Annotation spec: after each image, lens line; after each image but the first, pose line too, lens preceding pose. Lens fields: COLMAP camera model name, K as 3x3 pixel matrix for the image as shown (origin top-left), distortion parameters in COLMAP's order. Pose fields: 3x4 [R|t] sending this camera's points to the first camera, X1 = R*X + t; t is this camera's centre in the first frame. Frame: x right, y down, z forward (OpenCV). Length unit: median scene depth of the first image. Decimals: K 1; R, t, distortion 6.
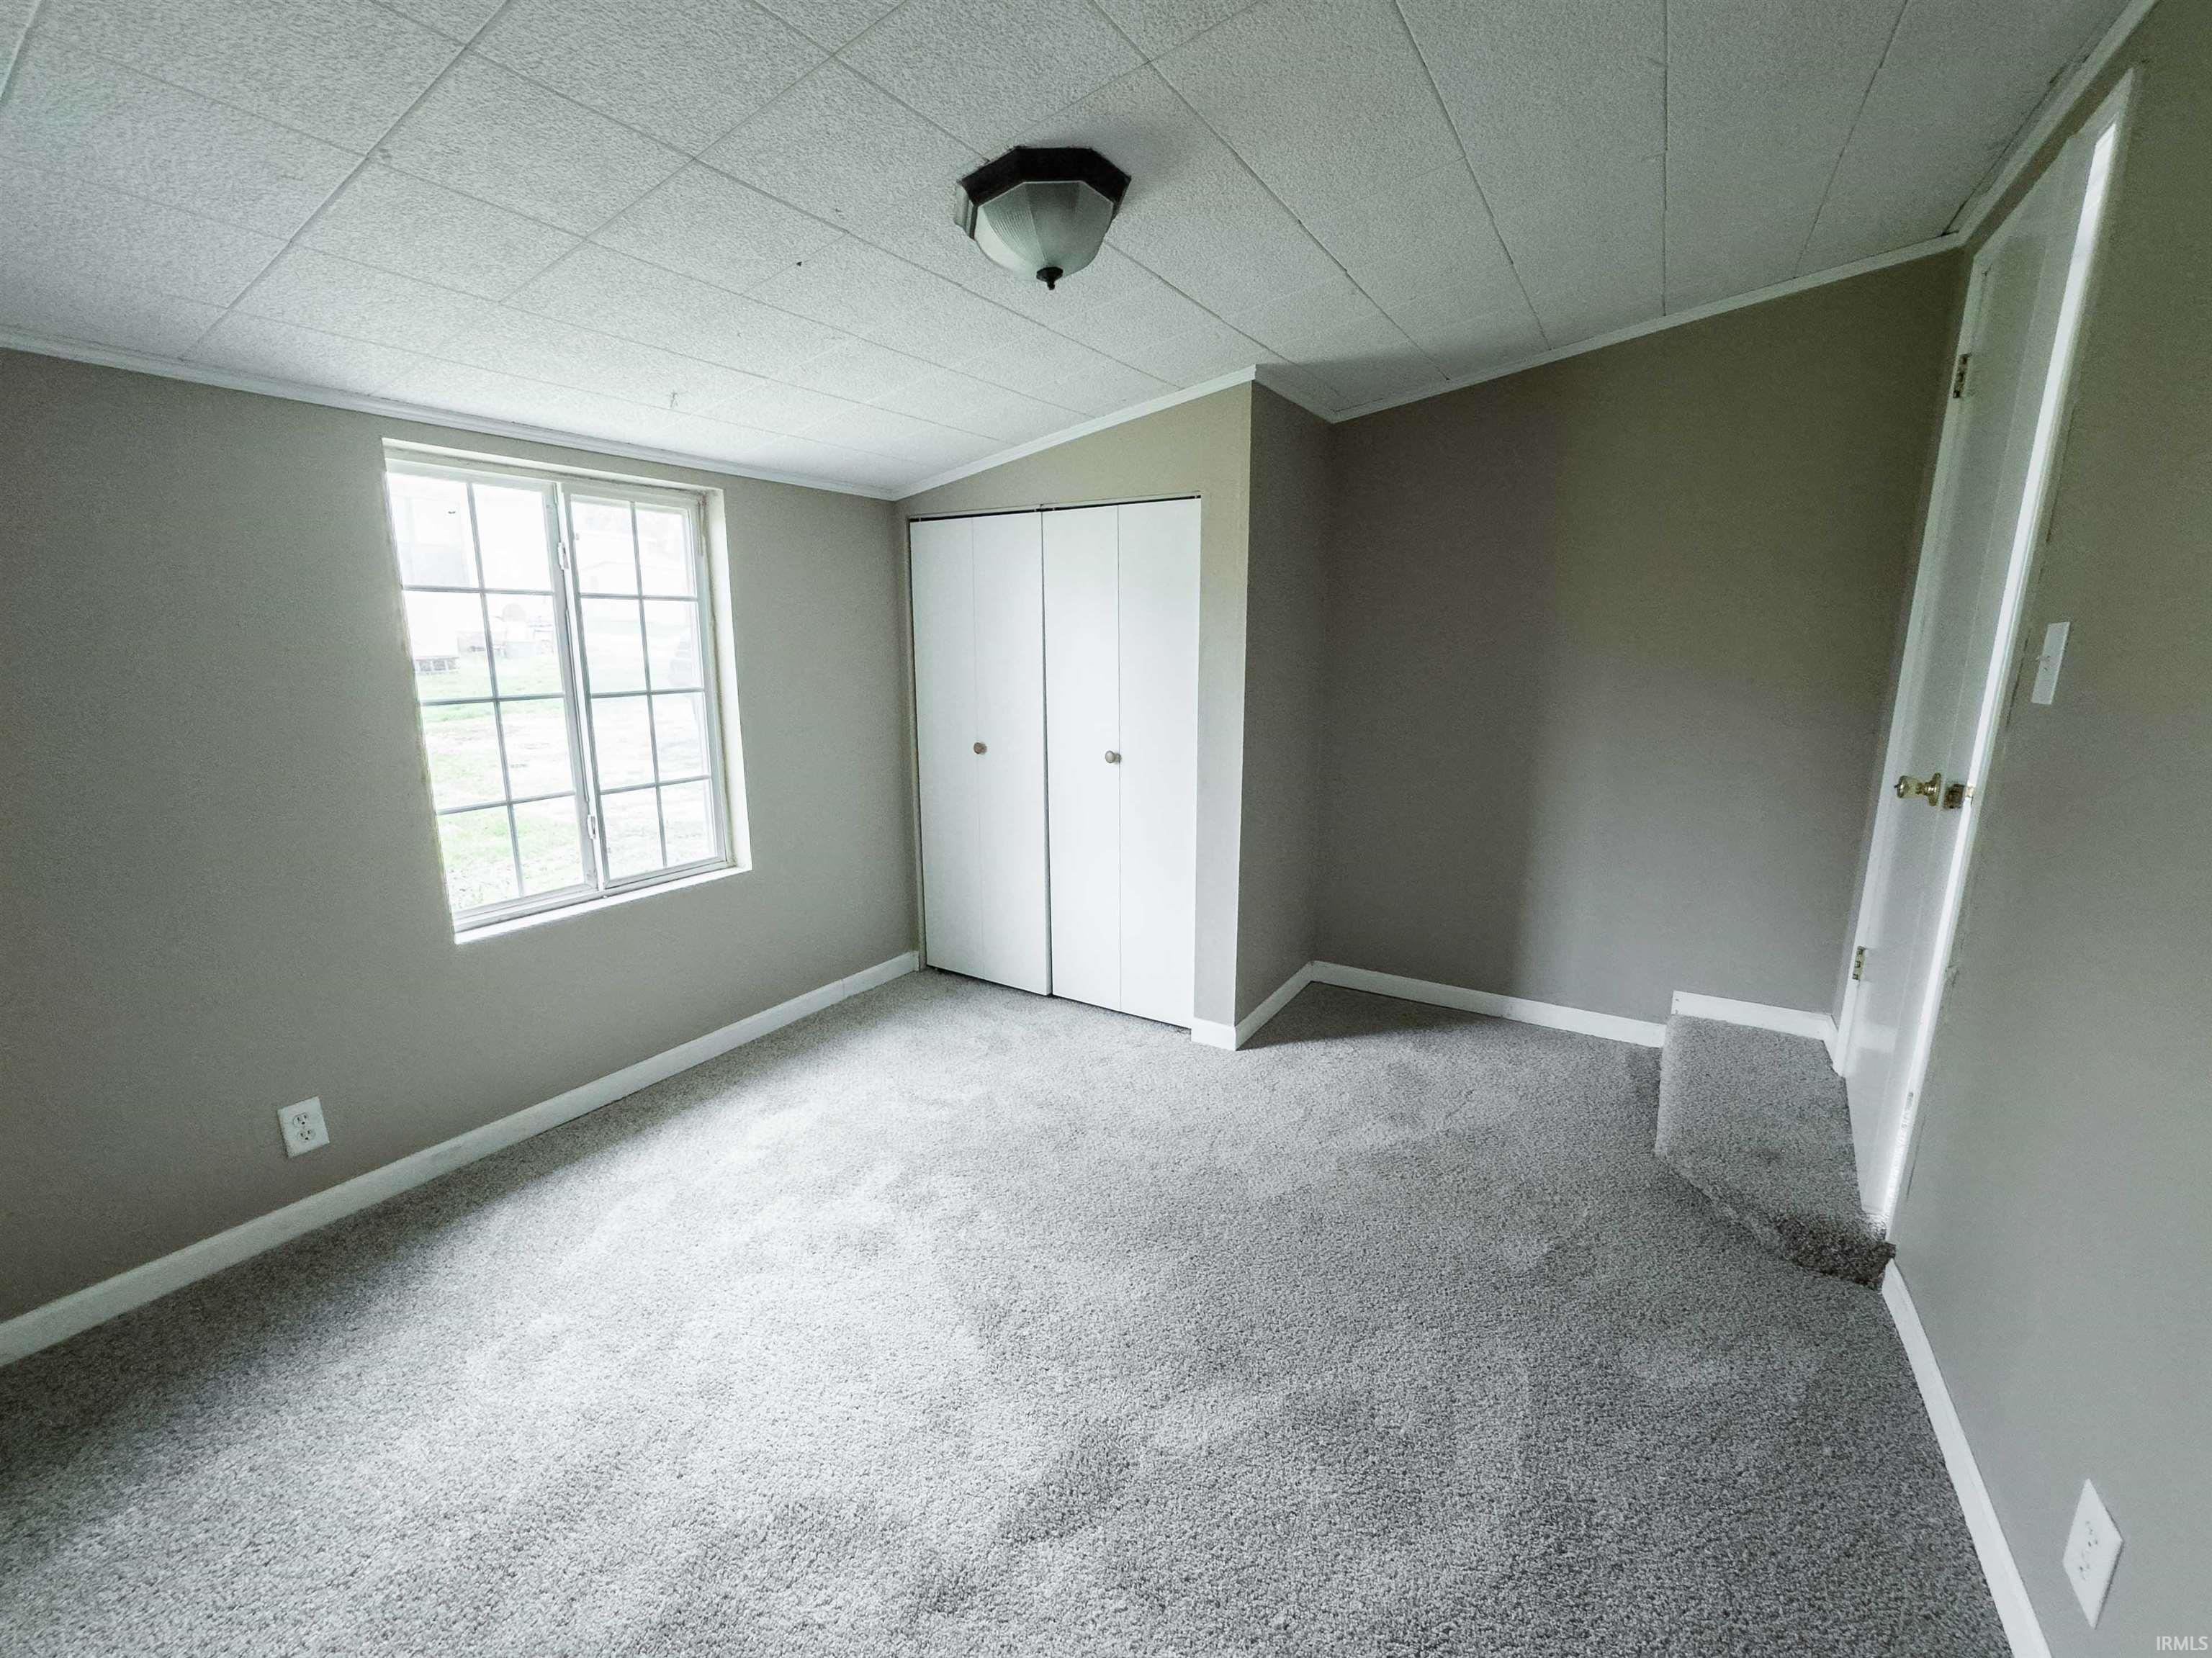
lens RADIAL K [[901.2, 0, 1120.3], [0, 901.2, 827.2], [0, 0, 1]] dist [-0.030767, 0.013955]
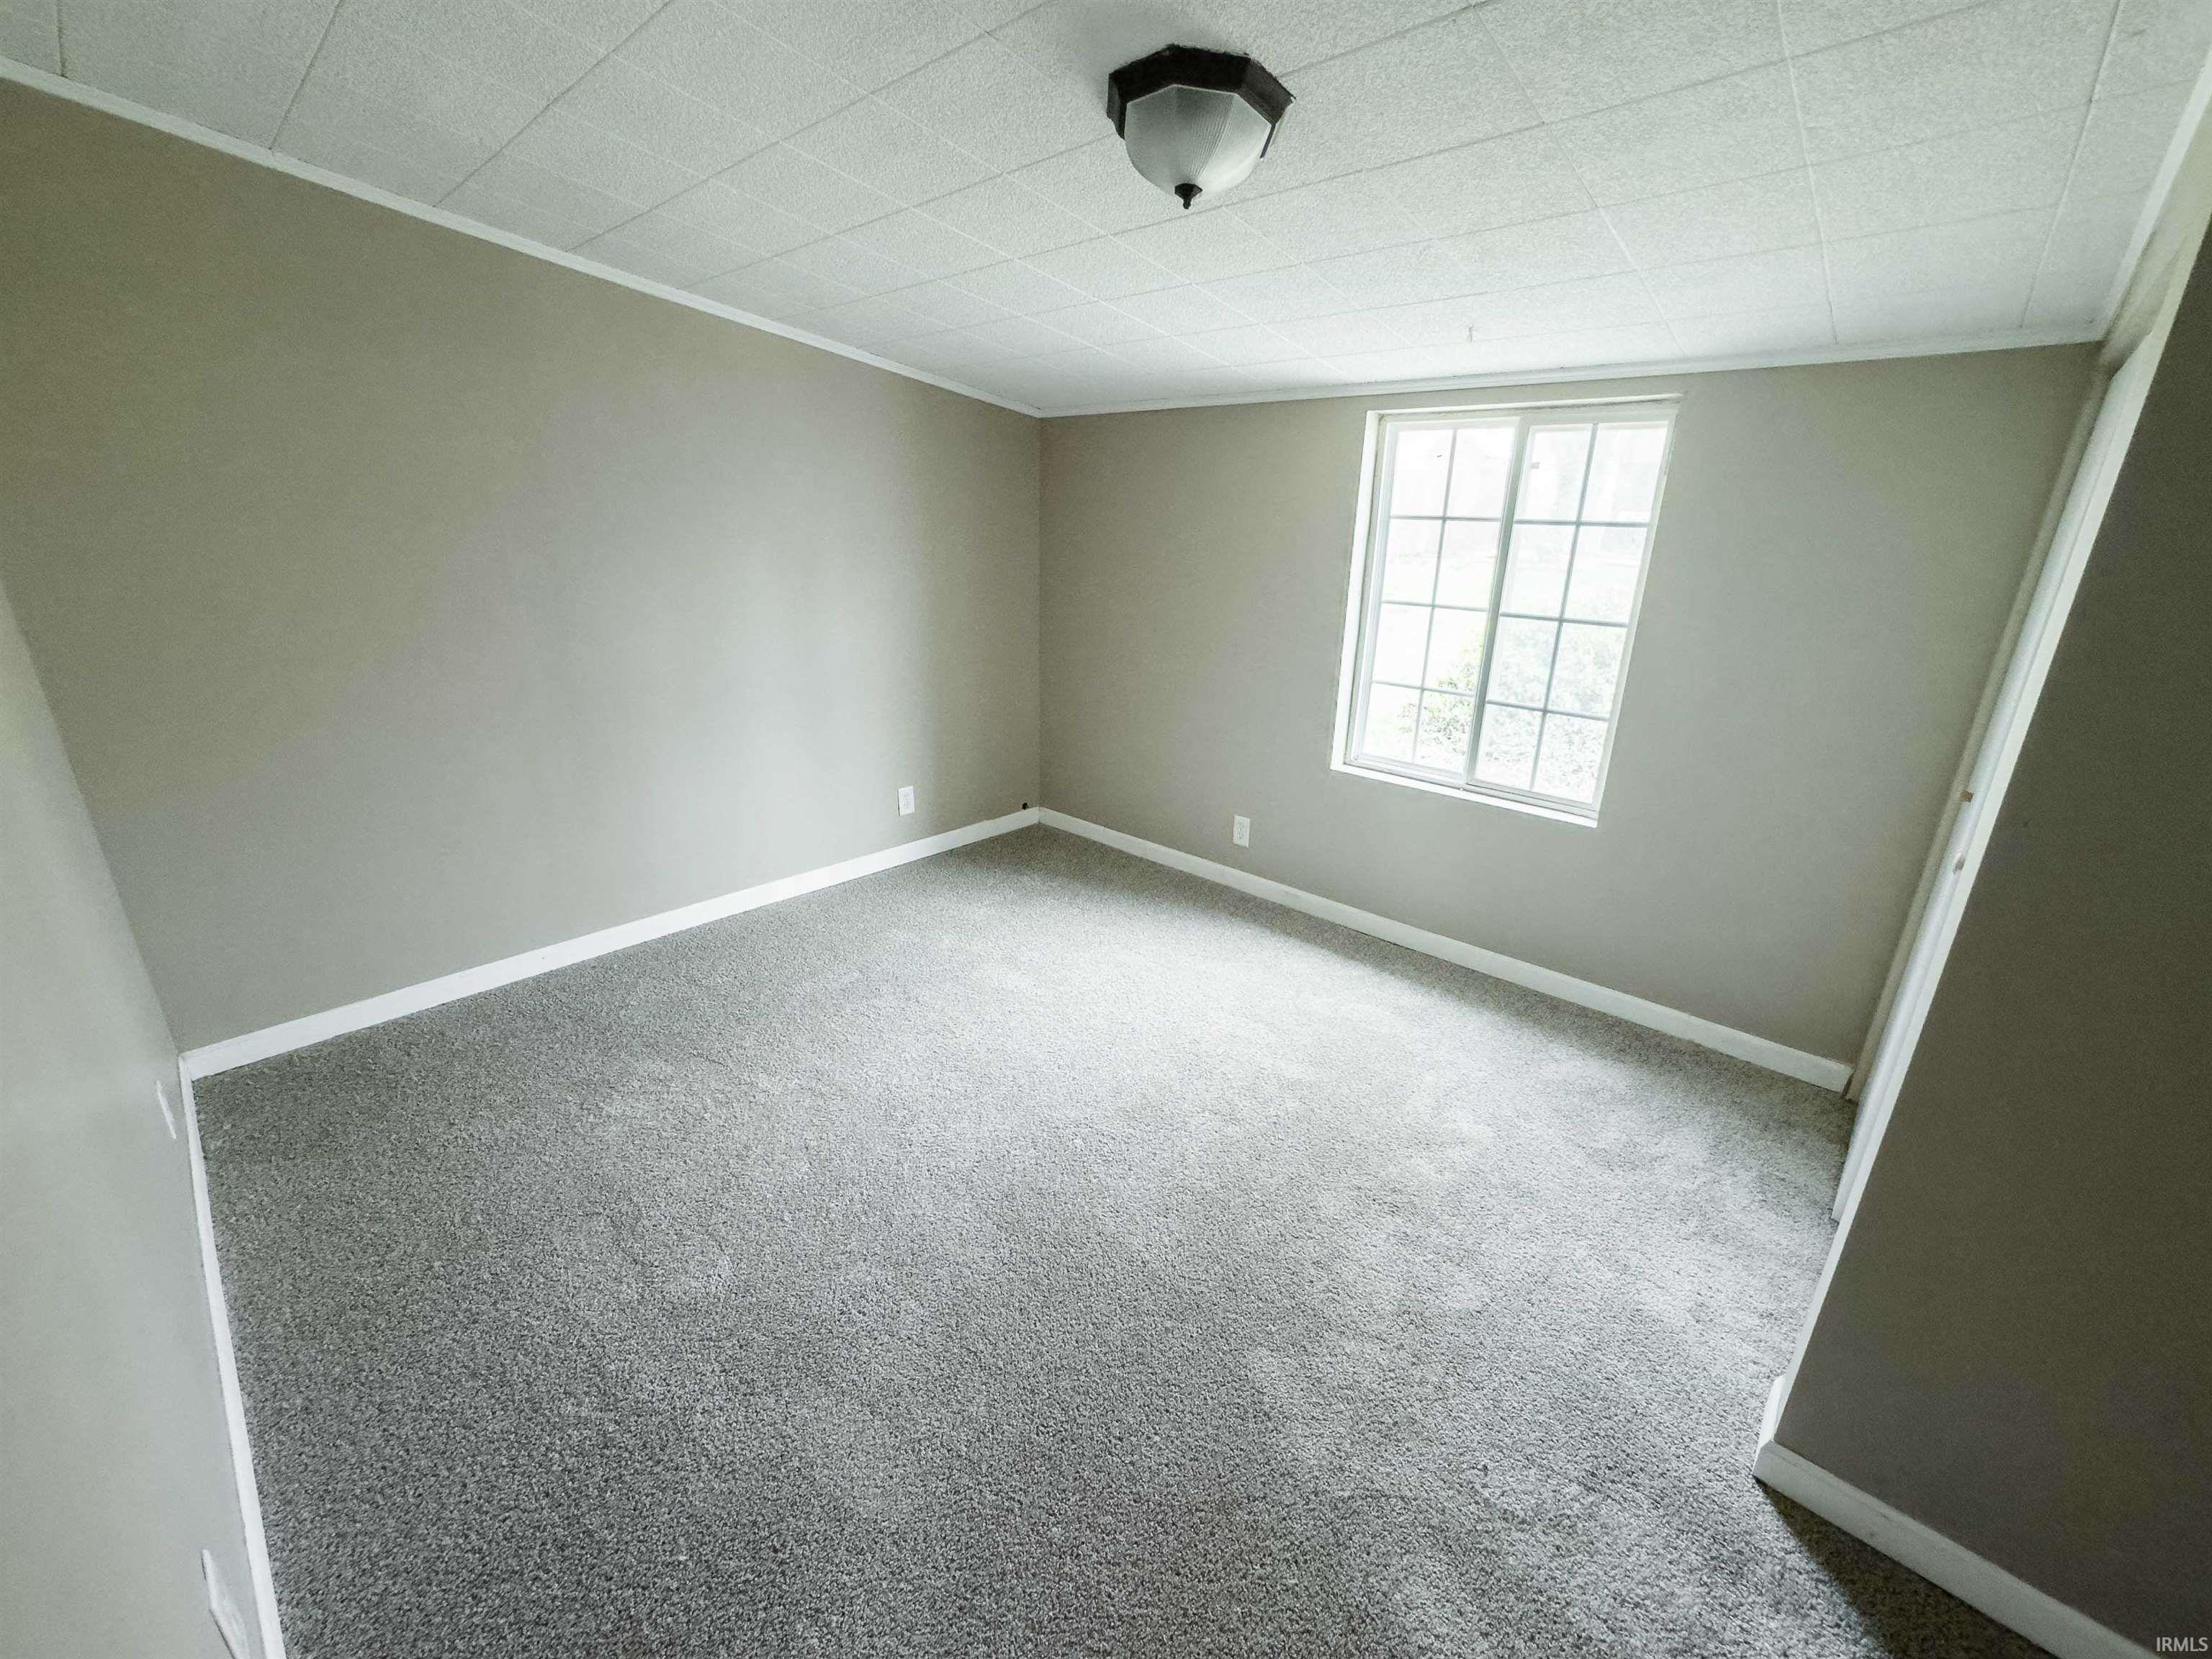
lens RADIAL K [[901.3, 0, 1100.6], [0, 901.3, 827.3], [0, 0, 1]] dist [-0.030767, 0.013955]
pose [[-0.187744, 0.319714, -0.928728, 0.604201], [-0.225378, 0.906291, 0.357550, -0.187659], [0.956011, 0.276442, -0.098095, 0.692569]]
